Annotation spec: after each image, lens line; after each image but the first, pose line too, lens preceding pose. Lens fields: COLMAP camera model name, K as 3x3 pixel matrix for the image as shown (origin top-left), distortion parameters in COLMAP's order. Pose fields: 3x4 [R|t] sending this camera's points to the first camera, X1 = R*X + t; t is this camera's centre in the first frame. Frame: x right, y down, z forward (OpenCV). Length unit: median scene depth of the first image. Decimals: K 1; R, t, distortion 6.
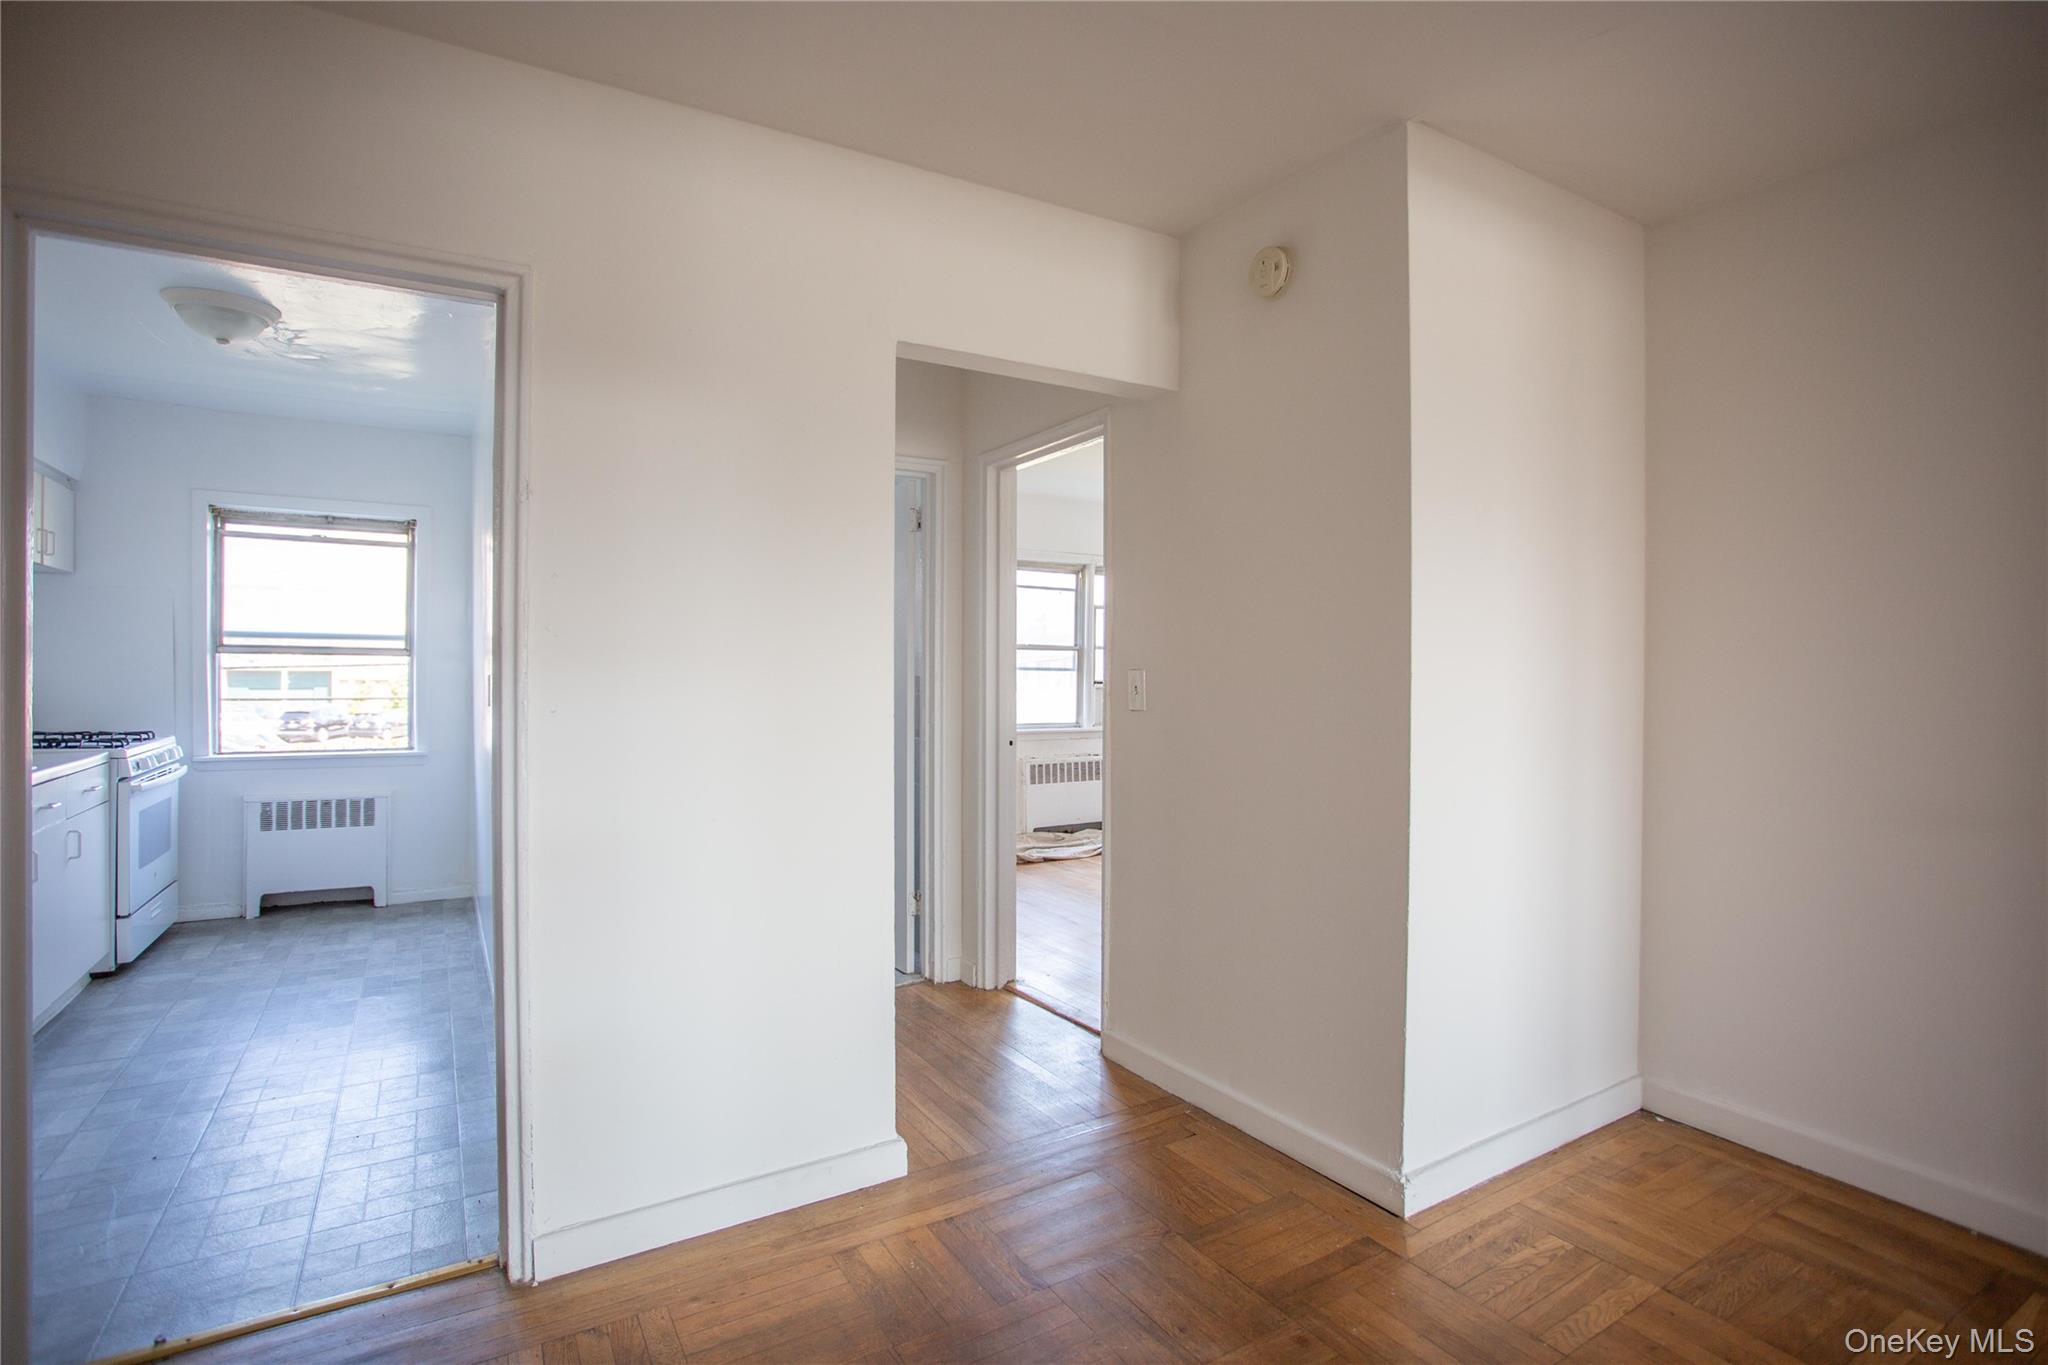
lens RADIAL K [[1006.1, 0, 1021.9], [0, 1006.1, 672.1], [0, 0, 1]] dist [-0.079674, 0.036936]
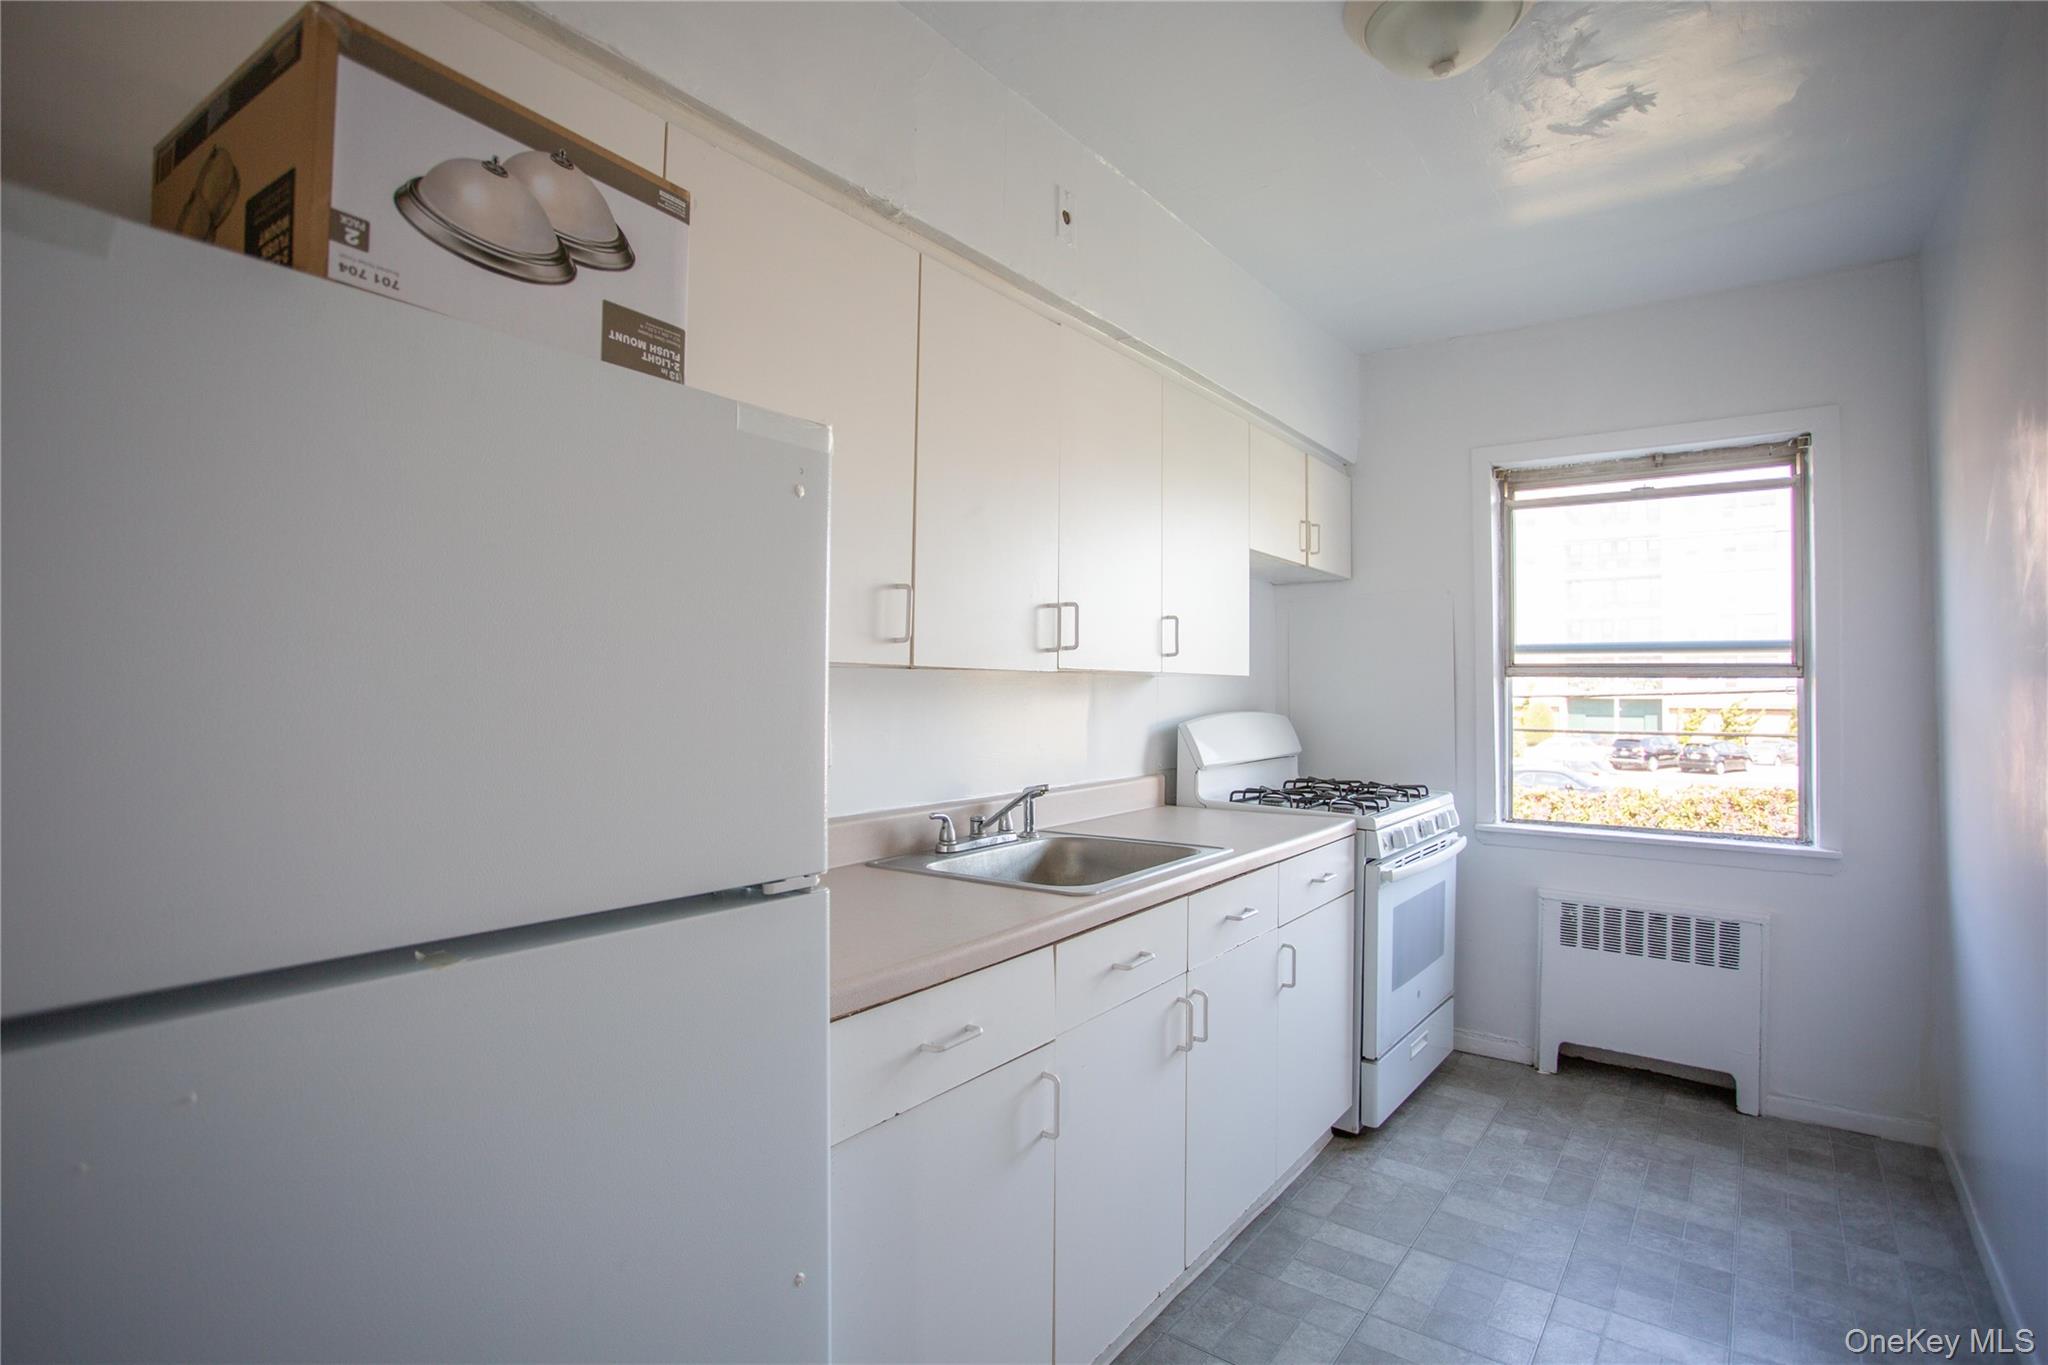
lens RADIAL K [[1006.1, 0, 1021.9], [0, 1006.1, 672.1], [0, 0, 1]] dist [-0.079674, 0.036936]
pose [[0.367505, -0.020982, -0.929785, -0.294317], [-0.005552, 0.999678, -0.024754, -0.003258], [0.930005, 0.014260, 0.367270, 0.410290]]
